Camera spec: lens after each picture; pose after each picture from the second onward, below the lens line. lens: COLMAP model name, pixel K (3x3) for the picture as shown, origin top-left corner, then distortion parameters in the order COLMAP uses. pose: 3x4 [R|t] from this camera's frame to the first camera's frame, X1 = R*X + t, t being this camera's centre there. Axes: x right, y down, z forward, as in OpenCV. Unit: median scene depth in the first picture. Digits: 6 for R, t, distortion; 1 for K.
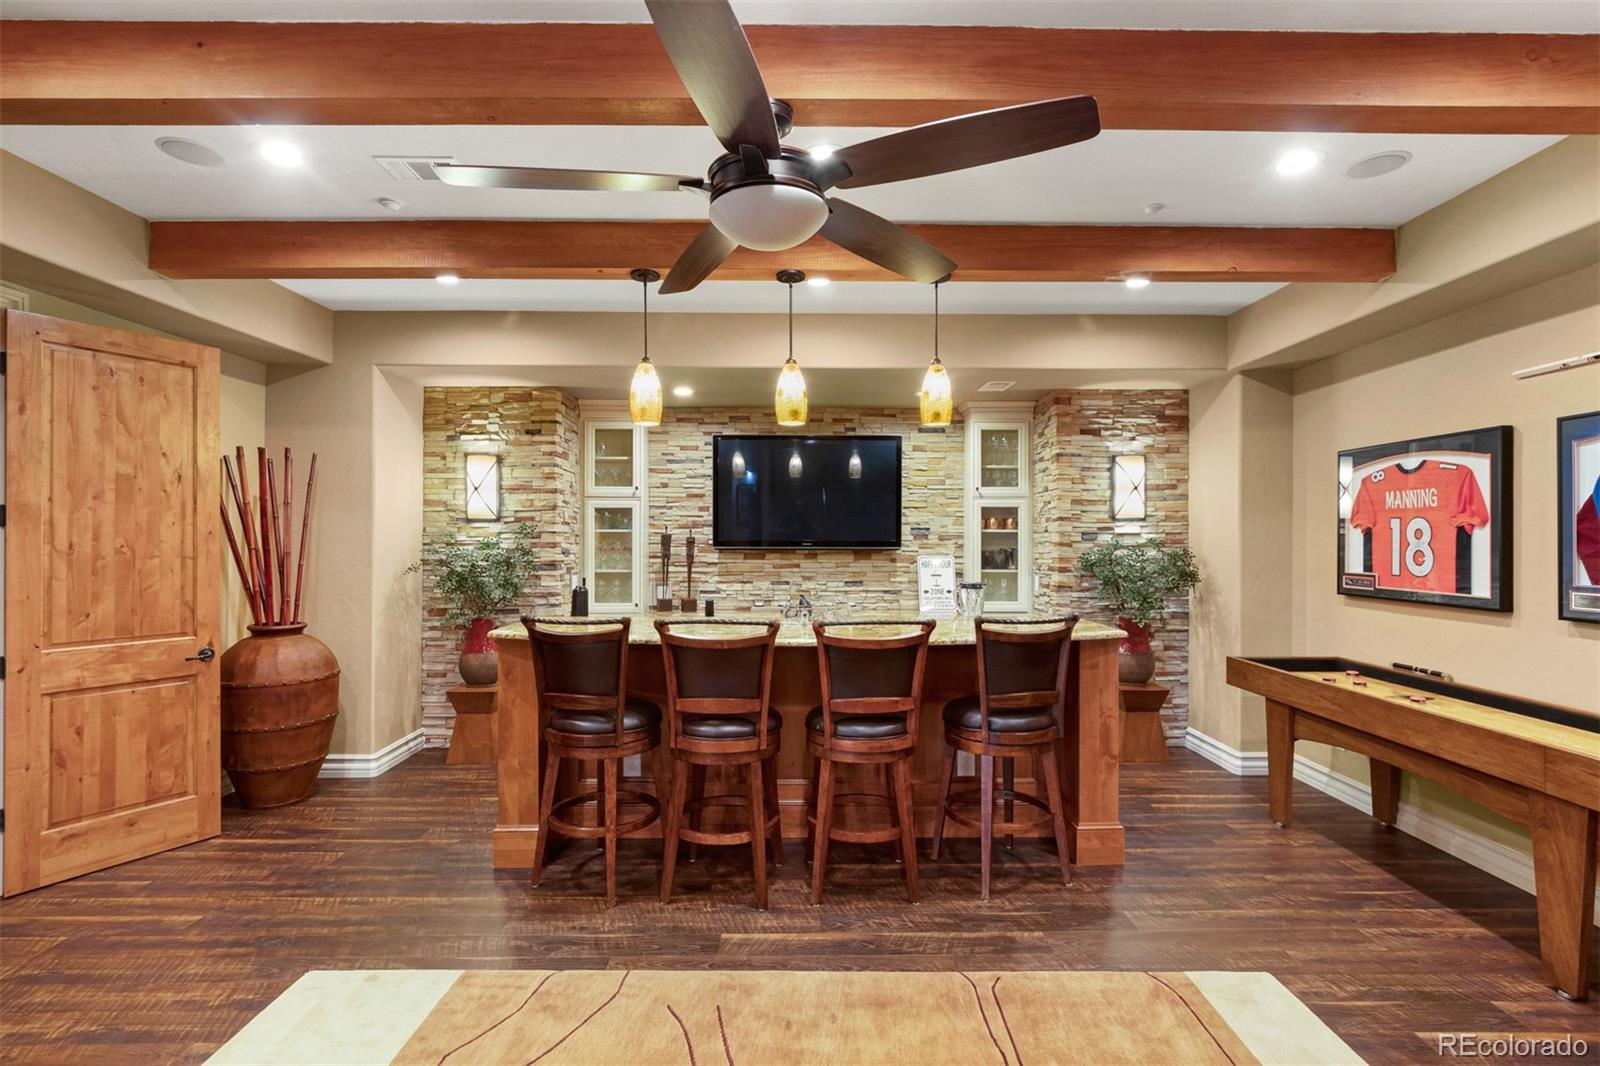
lens RADIAL K [[743.8, 0, 801.9], [0, 743.8, 541.9], [0, 0, 1]] dist [0.000402, -0.004493]
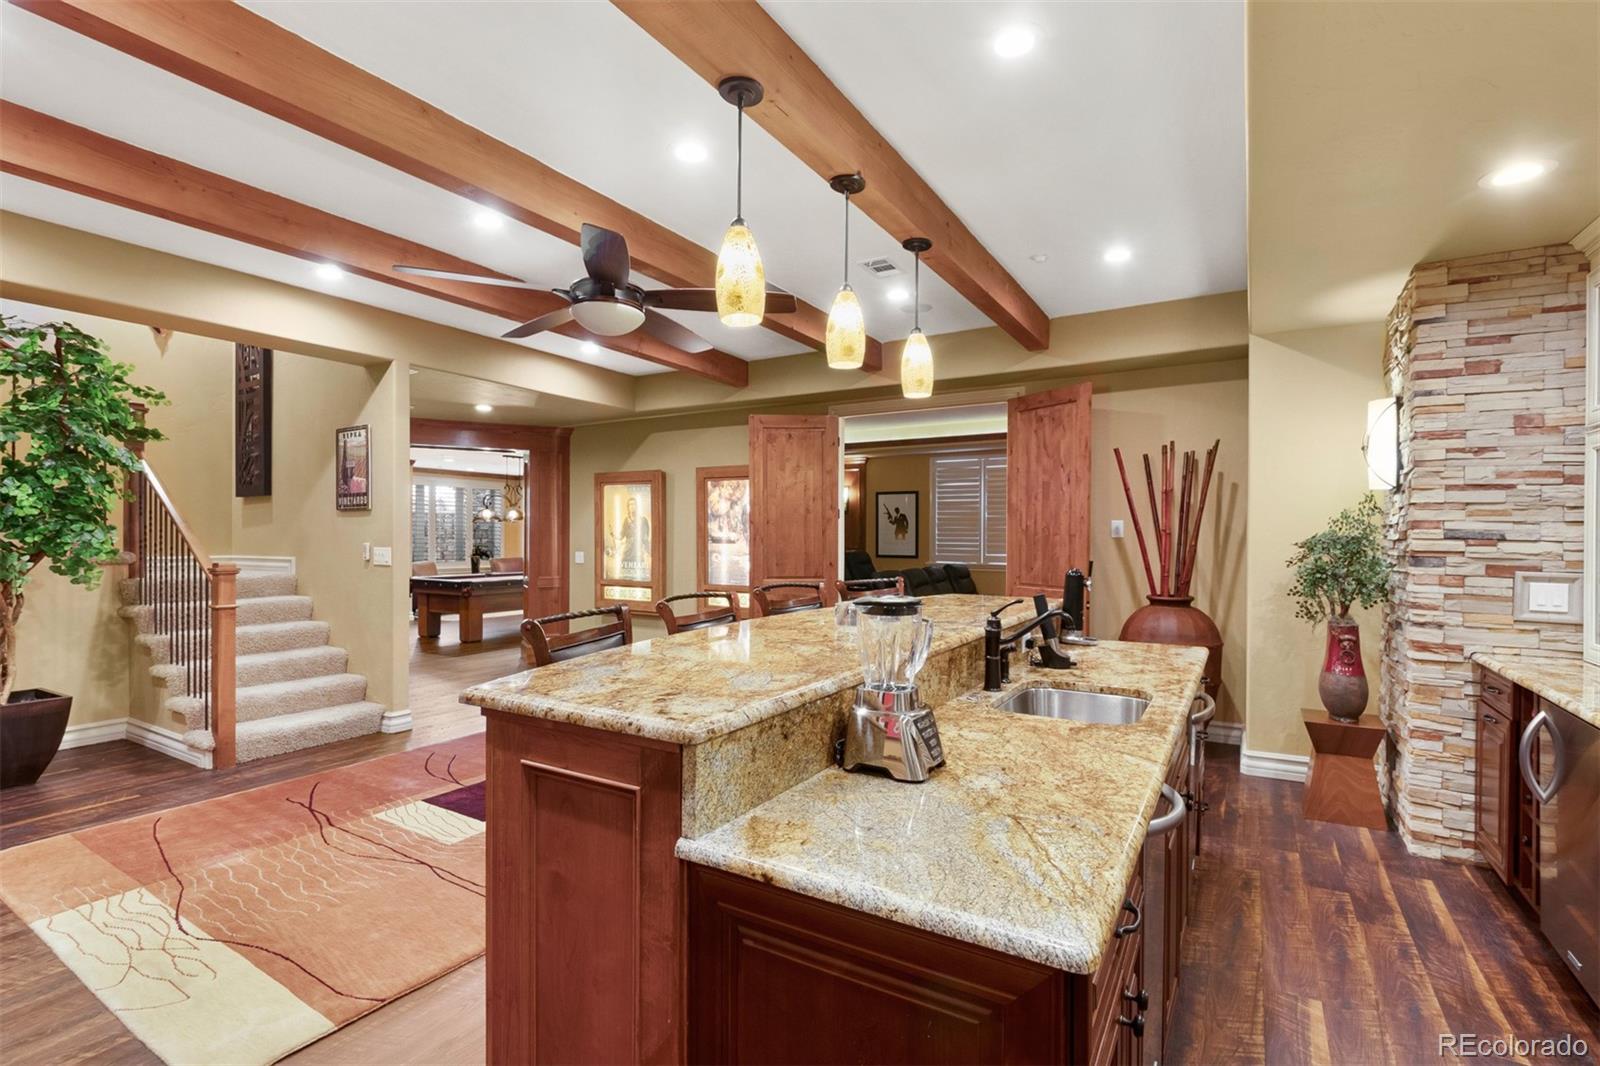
lens RADIAL K [[740.1, 0, 800.0], [0, 740.1, 533.0], [0, 0, 1]] dist [0.000154, -0.000192]
pose [[-0.530953, -0.004624, -0.847388, 0.453243], [-0.007183, 0.999974, -0.000956, 0.015161], [0.847371, 0.005579, -0.530973, 0.893785]]
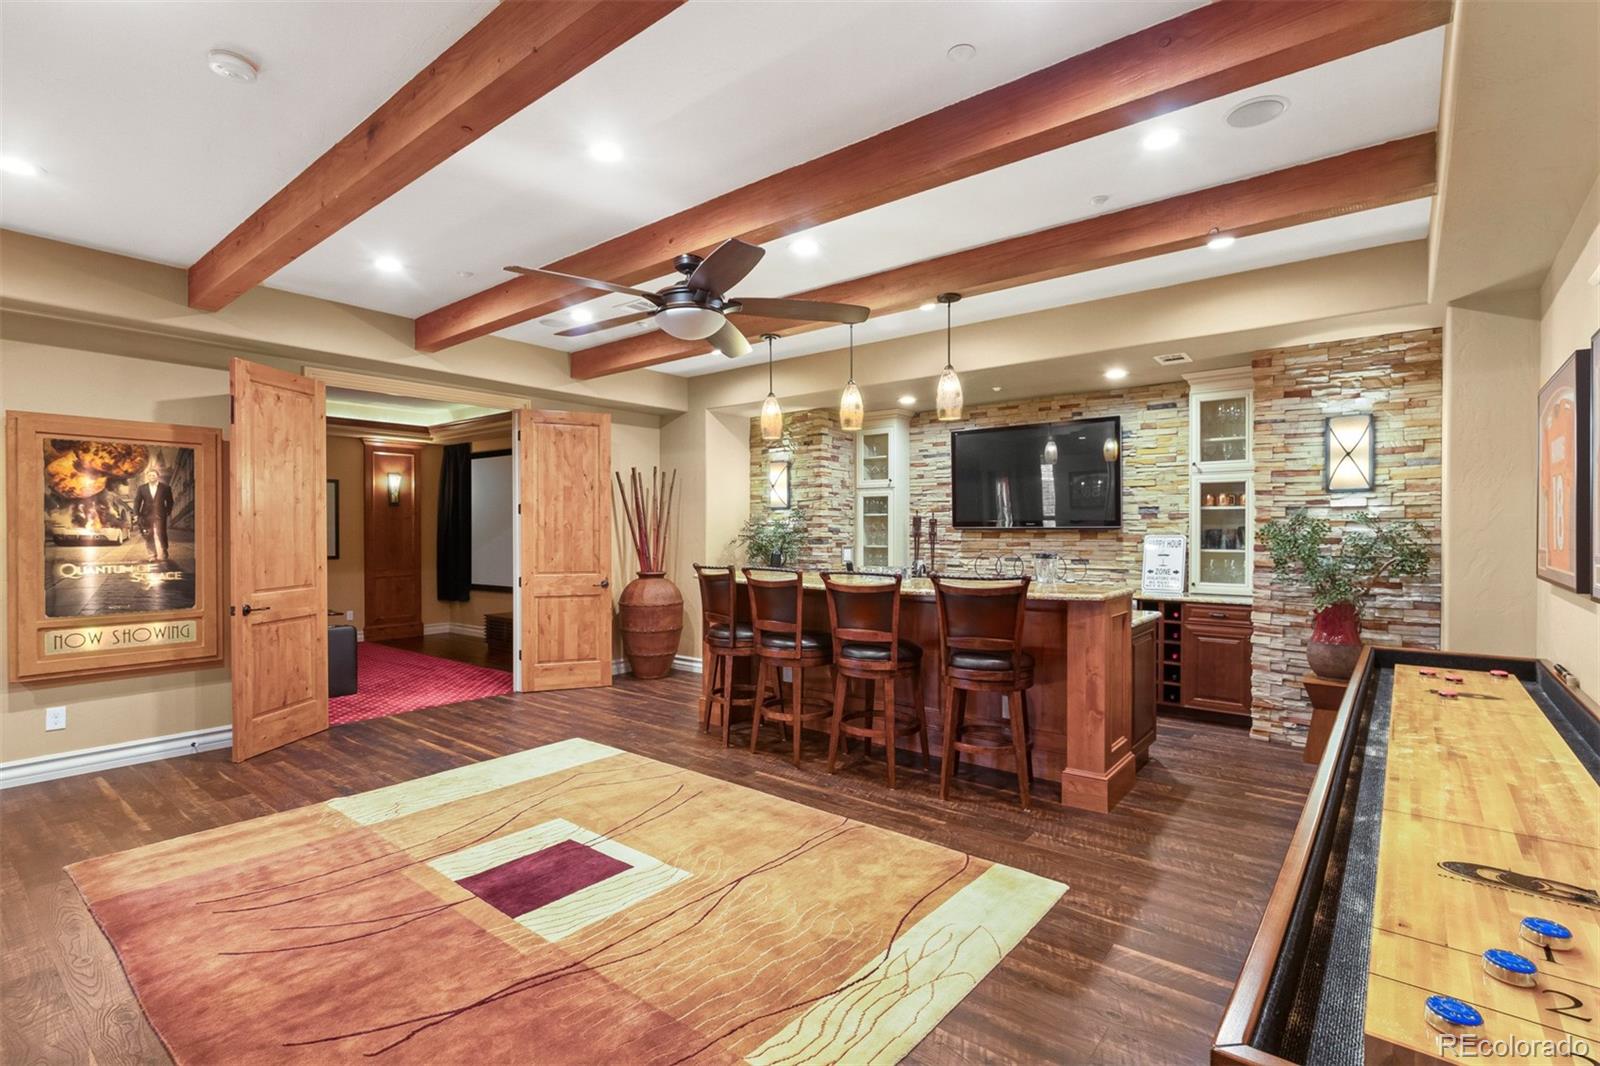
lens RADIAL K [[743.8, 0, 801.9], [0, 743.8, 541.9], [0, 0, 1]] dist [0.000402, -0.004493]
pose [[0.771700, 0.006373, -0.635954, 0.500685], [-0.000302, 0.999953, 0.009653, 0.021202], [0.635986, -0.007257, 0.771666, -0.064900]]
